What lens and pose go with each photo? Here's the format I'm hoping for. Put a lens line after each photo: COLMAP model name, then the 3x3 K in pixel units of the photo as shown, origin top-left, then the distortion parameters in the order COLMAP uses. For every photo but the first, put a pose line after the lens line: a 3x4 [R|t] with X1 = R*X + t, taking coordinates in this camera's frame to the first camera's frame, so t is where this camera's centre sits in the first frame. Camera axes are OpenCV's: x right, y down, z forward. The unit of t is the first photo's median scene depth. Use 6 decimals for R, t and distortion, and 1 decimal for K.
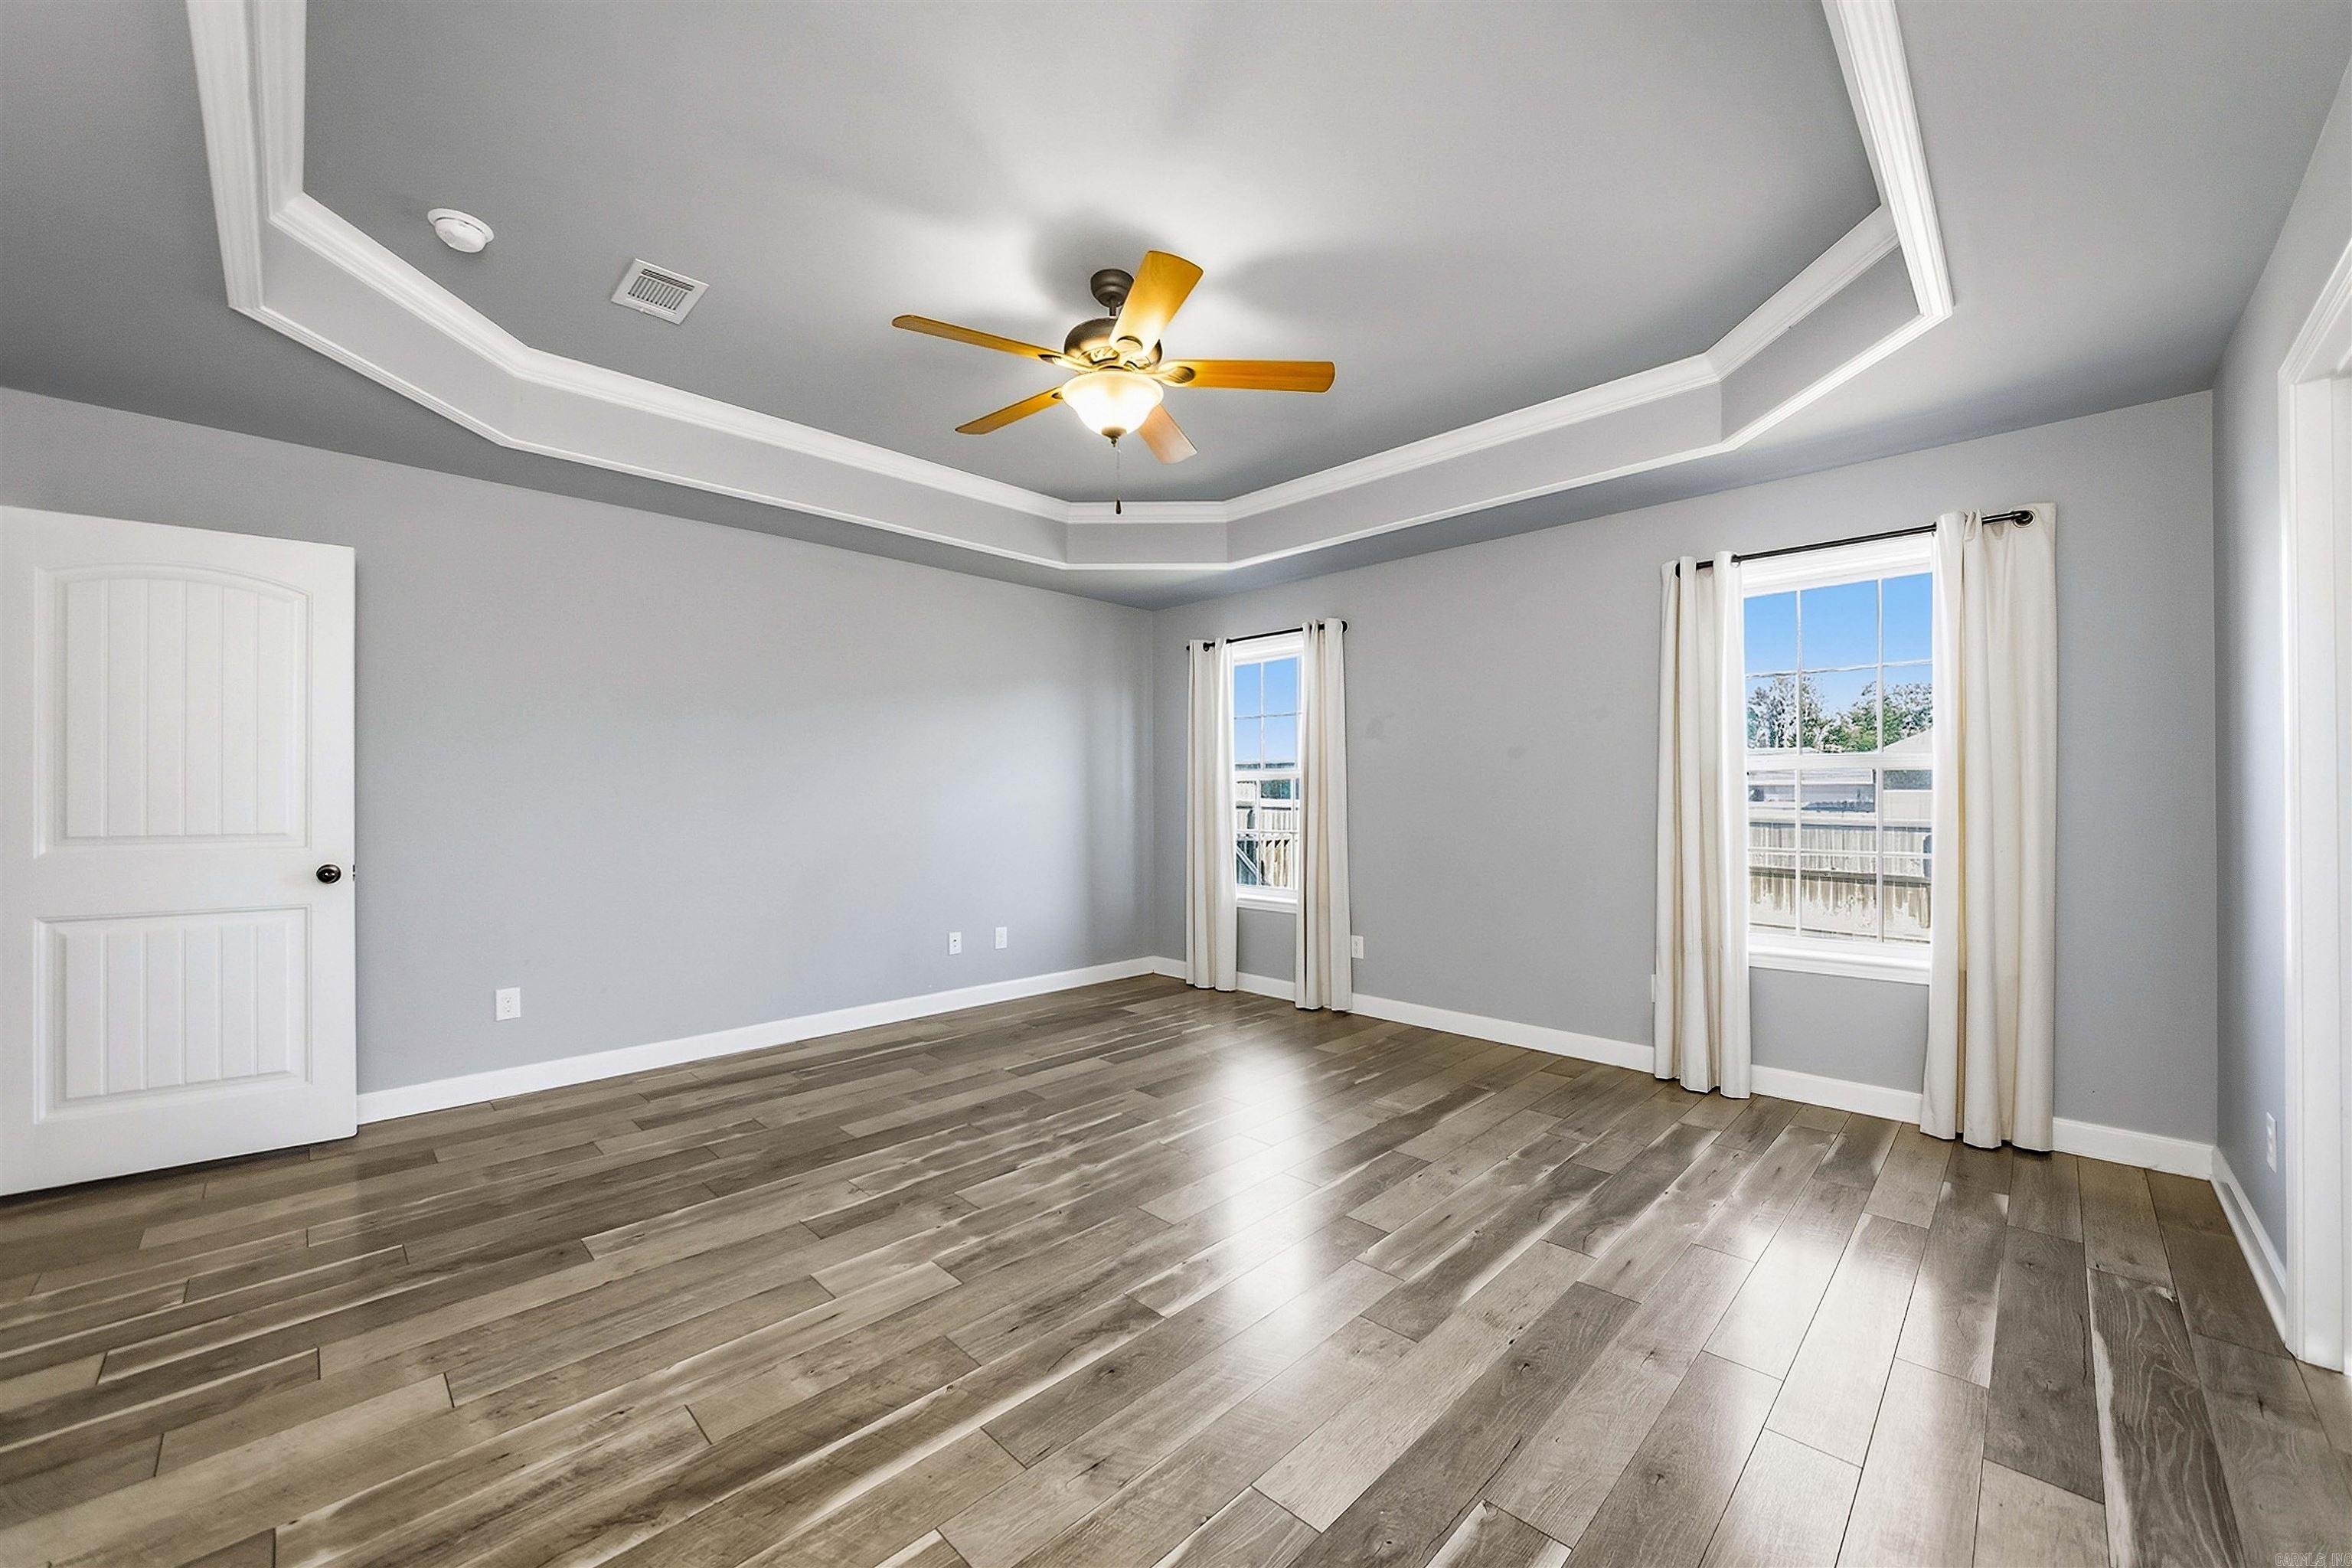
lens RADIAL K [[887.5, 0, 1138.5], [0, 887.5, 777.2], [0, 0, 1]] dist [-0.012125, 0.001190]
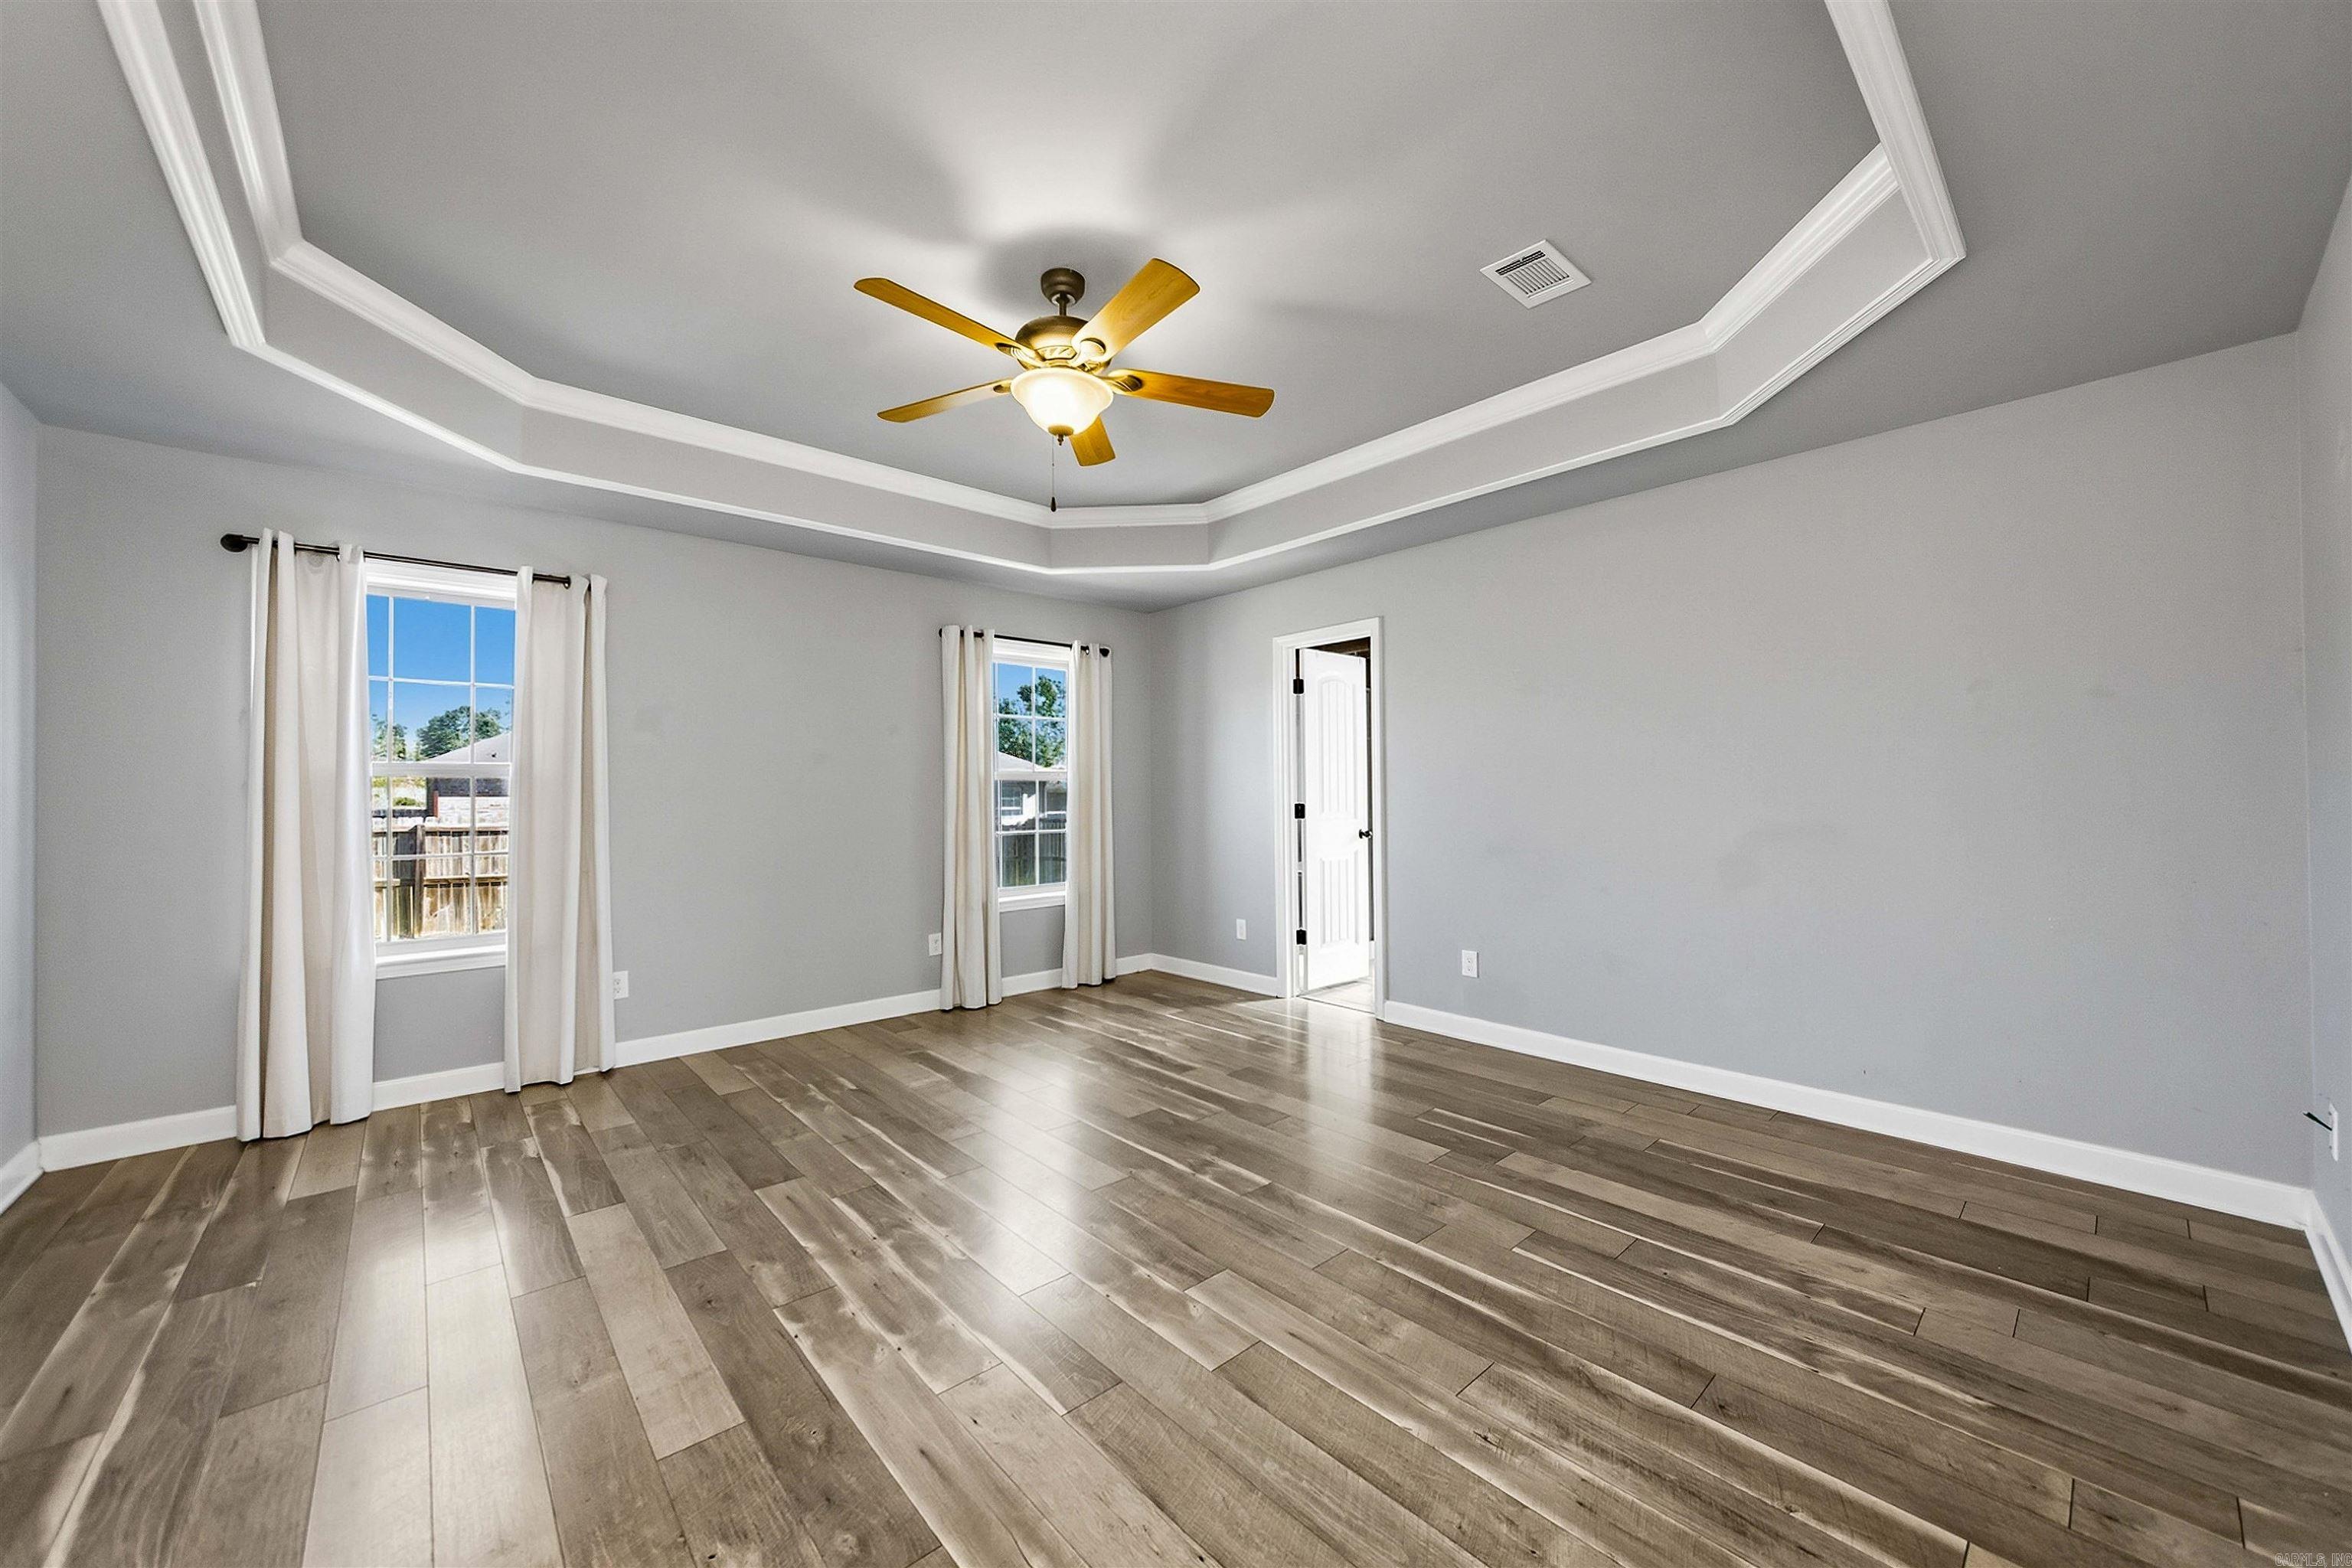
lens RADIAL K [[887.5, 0, 1166.7], [0, 887.5, 776.2], [0, 0, 1]] dist [-0.012125, 0.001190]
pose [[0.039382, 0.022617, 0.998968, -1.208957], [-0.010218, 0.999701, -0.022231, 0.024693], [-0.999172, -0.009332, 0.039602, 1.011543]]
